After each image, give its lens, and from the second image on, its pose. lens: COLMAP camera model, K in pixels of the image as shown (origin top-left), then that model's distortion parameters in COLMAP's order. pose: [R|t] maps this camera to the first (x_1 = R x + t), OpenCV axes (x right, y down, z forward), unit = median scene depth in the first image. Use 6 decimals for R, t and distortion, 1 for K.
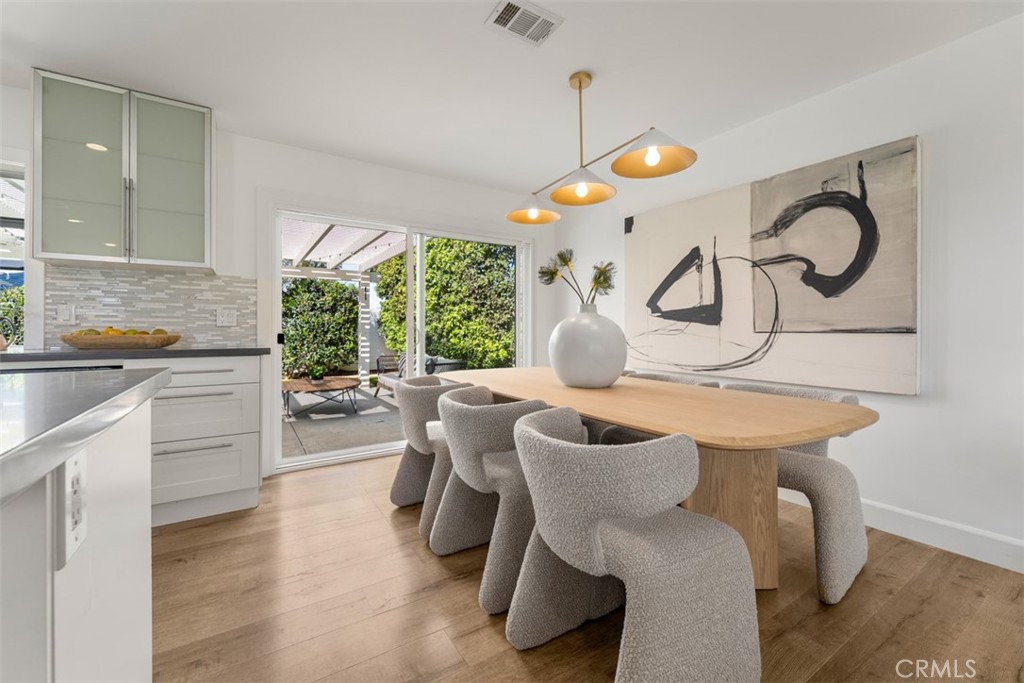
lens RADIAL K [[416.8, 0, 506.3], [0, 416.8, 328.4], [0, 0, 1]] dist [0.000333, -0.000306]
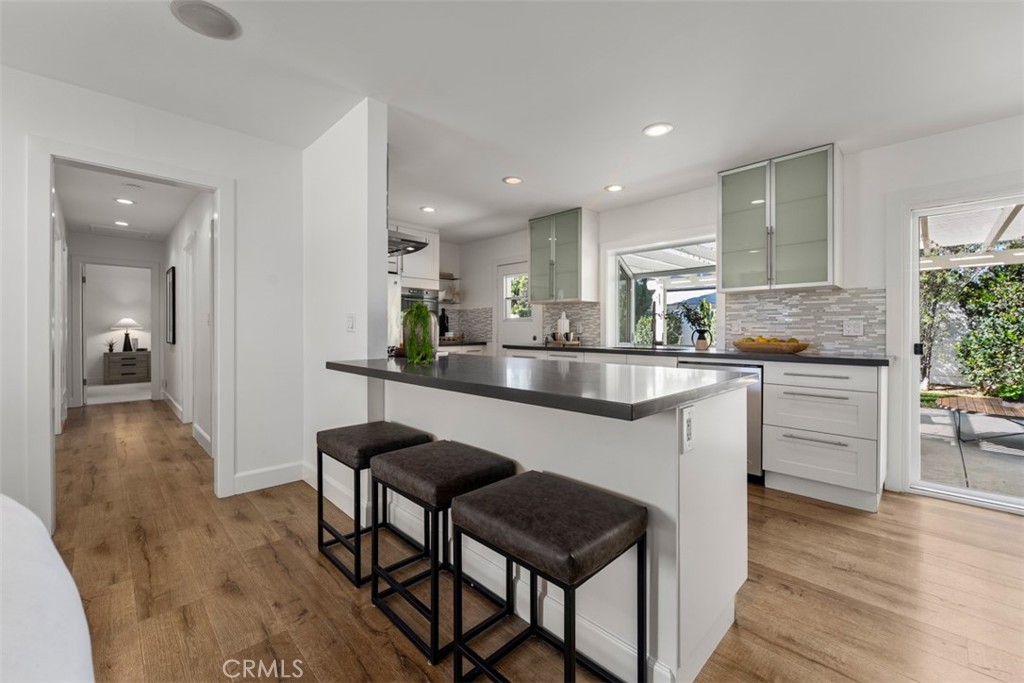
lens RADIAL K [[415.1, 0, 507.7], [0, 415.1, 330.3], [0, 0, 1]] dist [0.001921, -0.000145]
pose [[0.206177, 0.003250, -0.978509, 0.193399], [0.005370, 0.999976, 0.004452, -0.029280], [0.978500, -0.006172, 0.206155, -0.087854]]
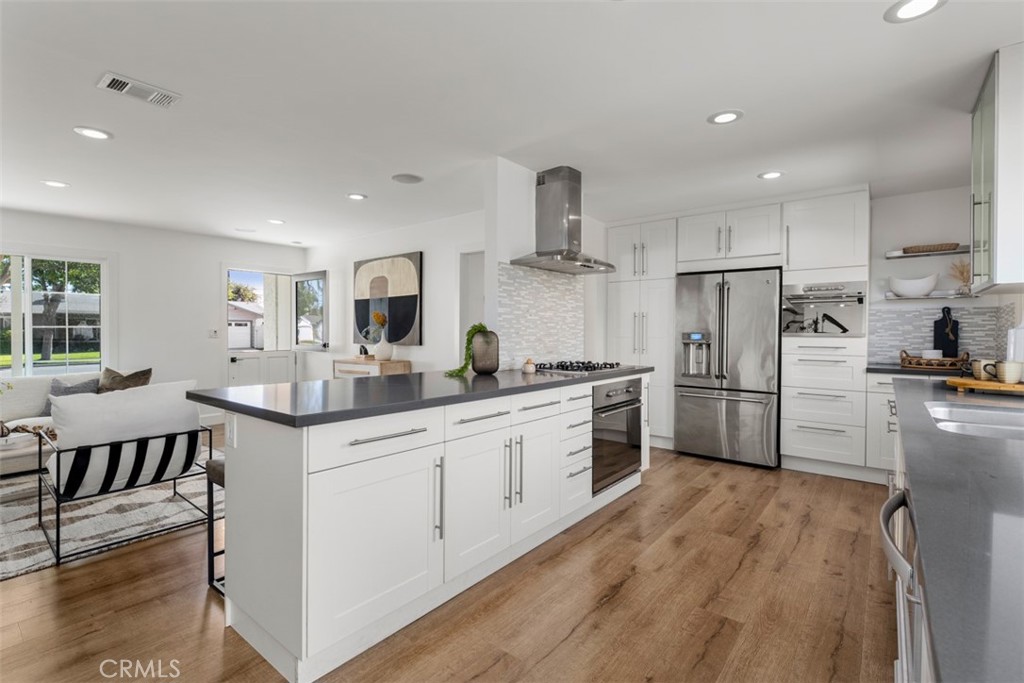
lens RADIAL K [[469.1, 0, 507.9], [0, 469.1, 335.8], [0, 0, 1]] dist [-0.001403, -0.000088]
pose [[-0.947365, 0.001193, -0.320153, -0.359579], [0.000837, 0.999999, 0.001251, -0.055516], [0.320154, 0.000917, -0.947365, 0.946889]]
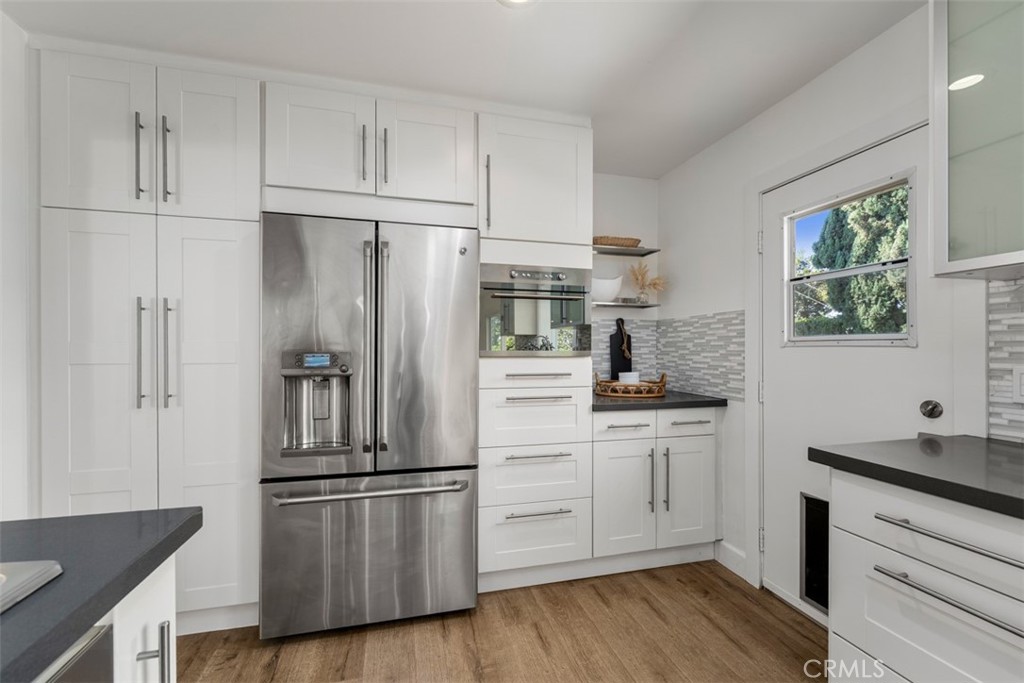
lens RADIAL K [[415.5, 0, 507.4], [0, 415.5, 350.5], [0, 0, 1]] dist [0.001671, 0.000045]
pose [[-0.307382, 0.004099, -0.951578, -0.990071], [0.009363, 0.999955, 0.001283, -0.062997], [0.951540, -0.008516, -0.307406, 0.083978]]
